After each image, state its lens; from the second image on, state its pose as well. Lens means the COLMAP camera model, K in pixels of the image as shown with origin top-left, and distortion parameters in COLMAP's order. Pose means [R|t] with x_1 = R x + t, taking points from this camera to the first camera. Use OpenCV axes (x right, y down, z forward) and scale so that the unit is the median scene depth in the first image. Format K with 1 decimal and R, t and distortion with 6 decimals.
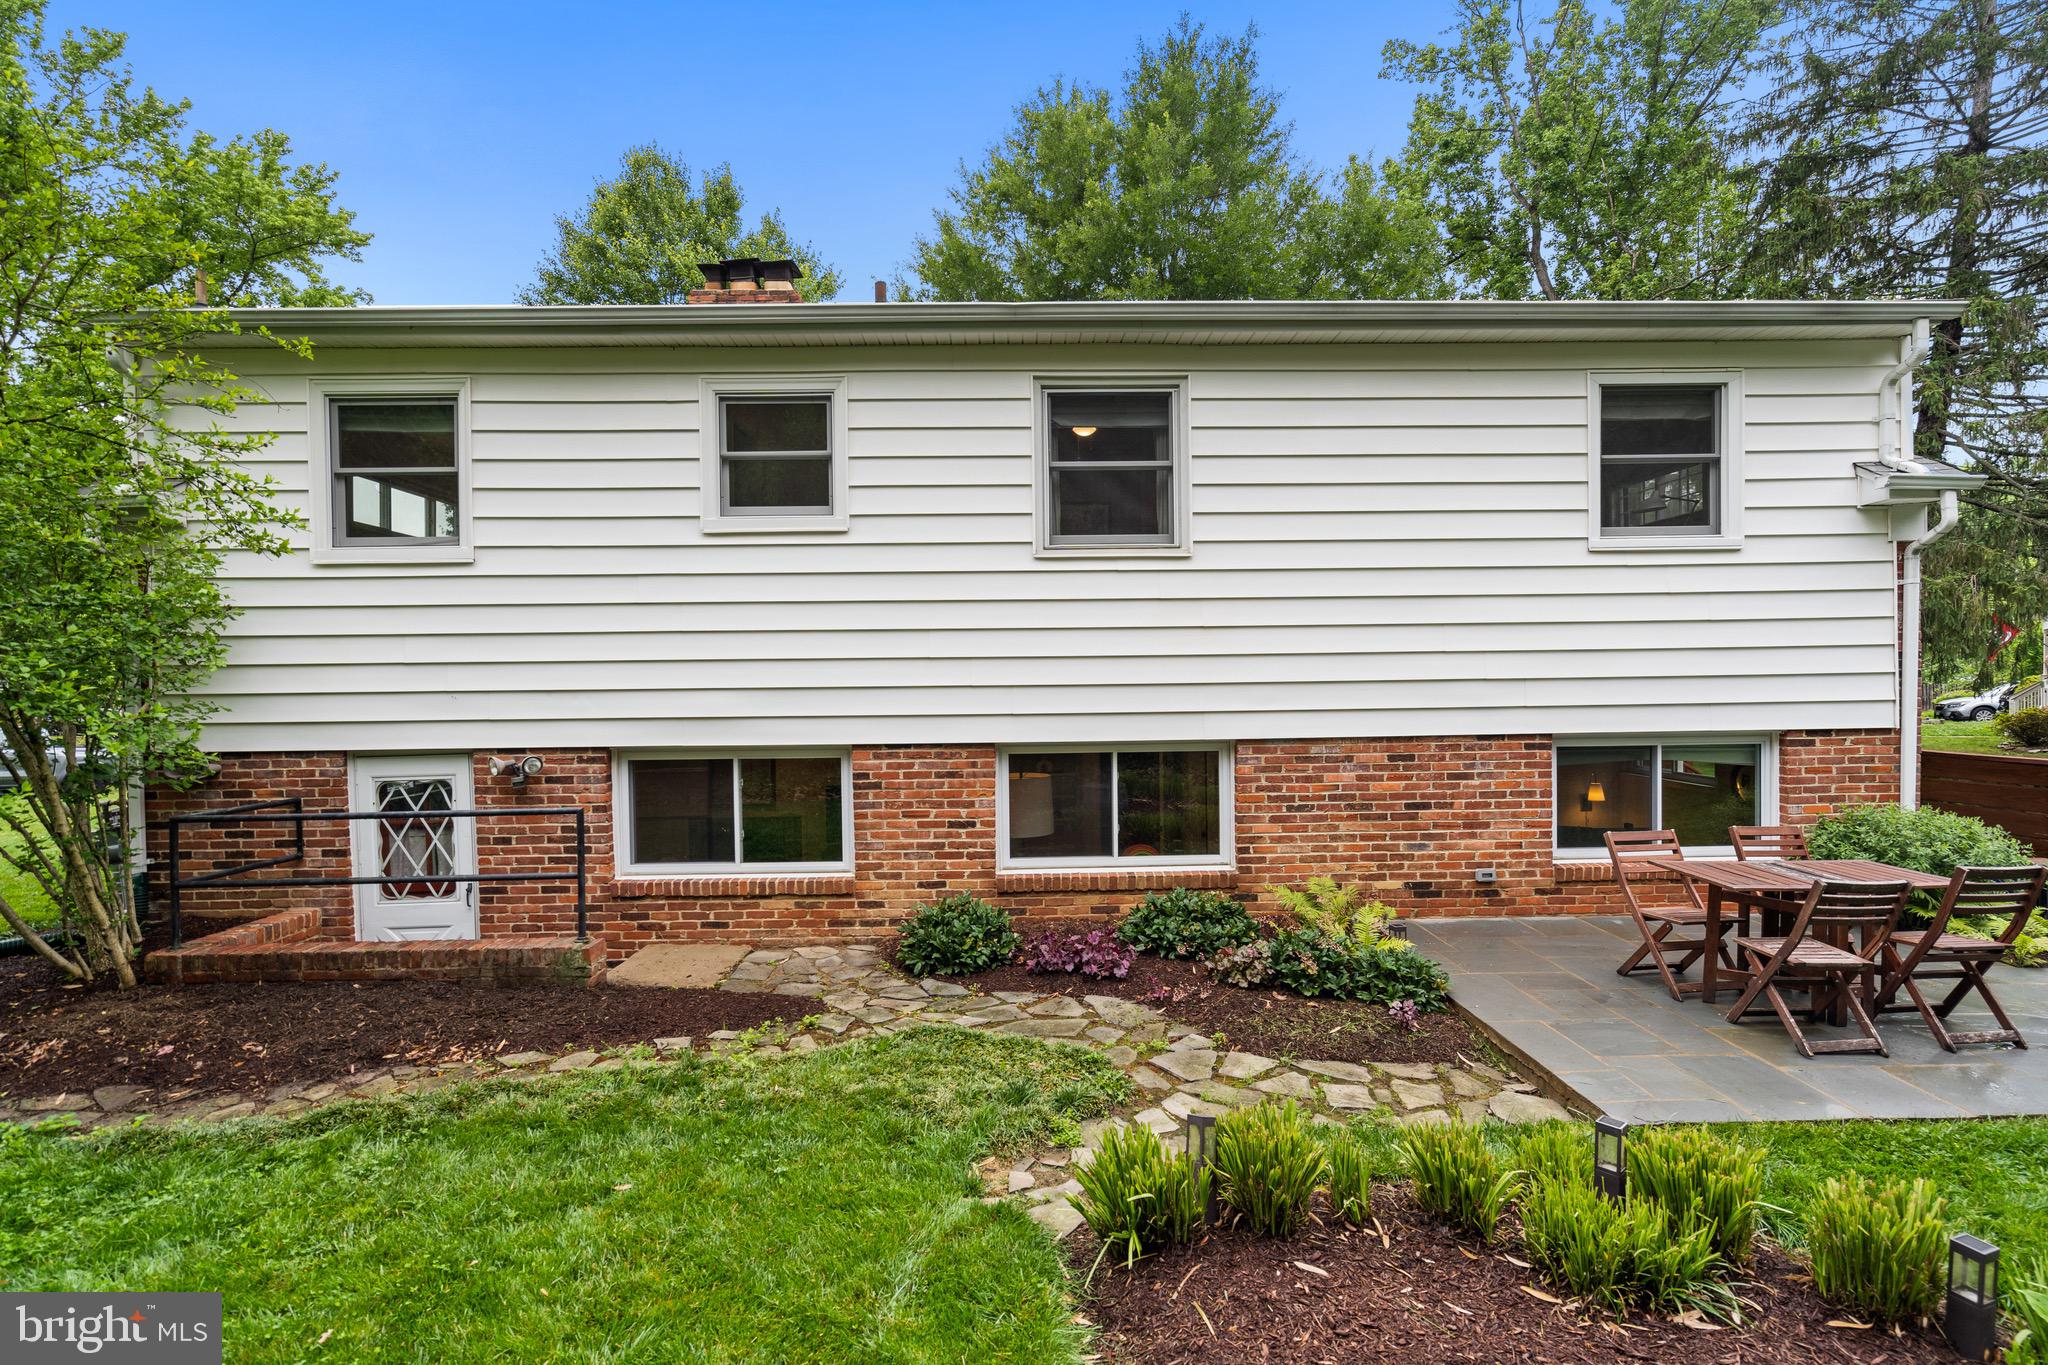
lens RADIAL K [[970.0, 0, 1026.4], [0, 970.0, 677.2], [0, 0, 1]] dist [-0.000664, 0.000185]
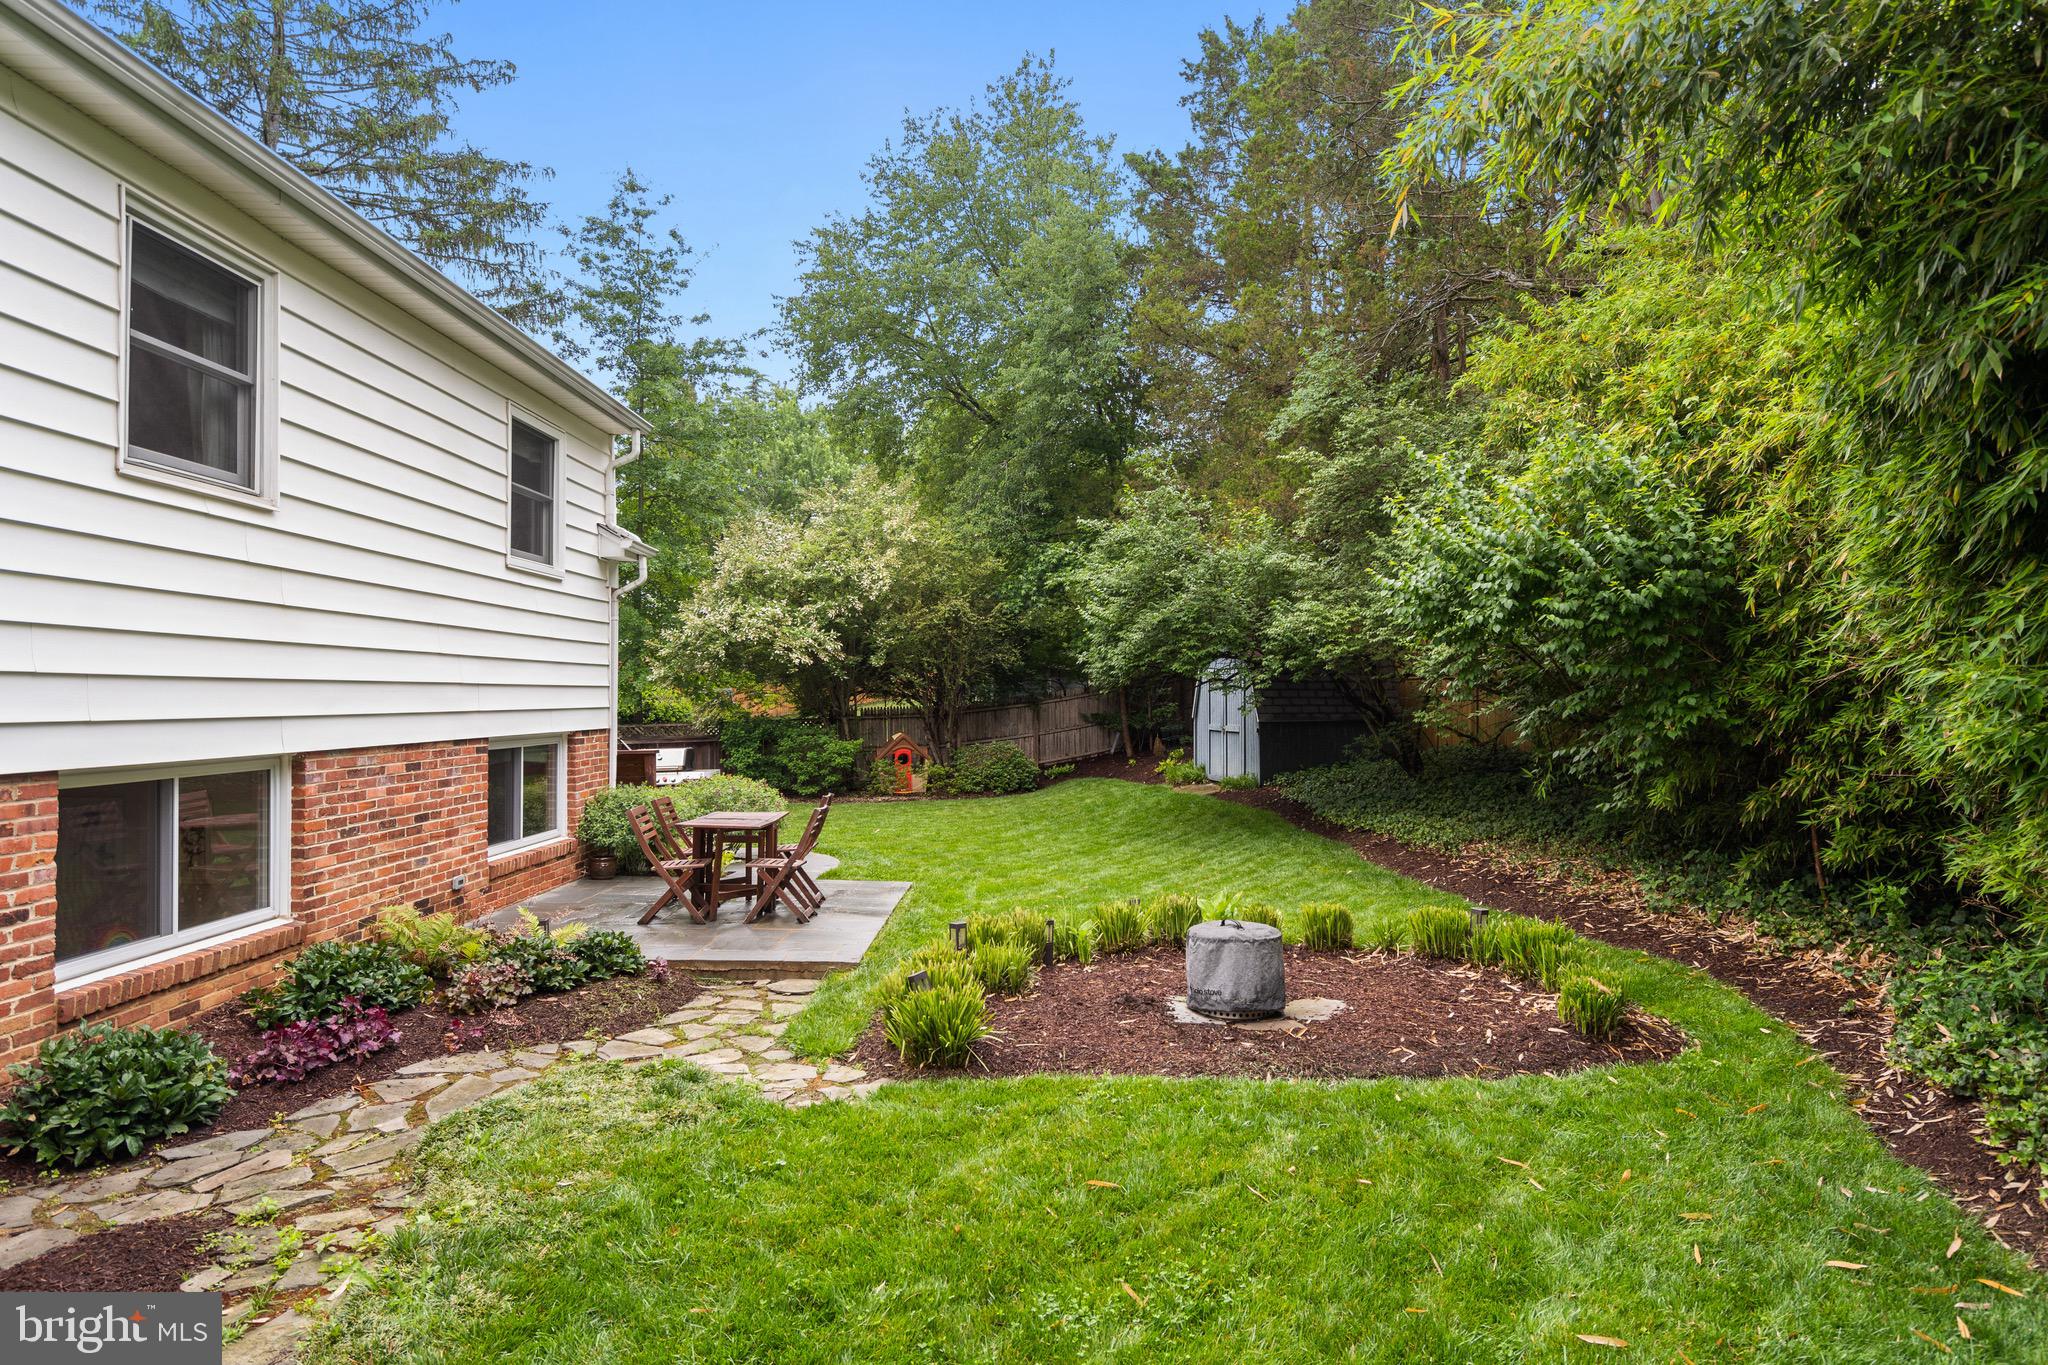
lens RADIAL K [[1237.8, 0, 1025.9], [0, 1237.8, 687.4], [0, 0, 1]] dist [0.004936, 0.000023]
pose [[0.015416, 0.022319, 0.999632, -0.779966], [0.013455, 0.999656, -0.022527, 0.042282], [-0.999791, 0.013797, 0.015110, 0.399948]]
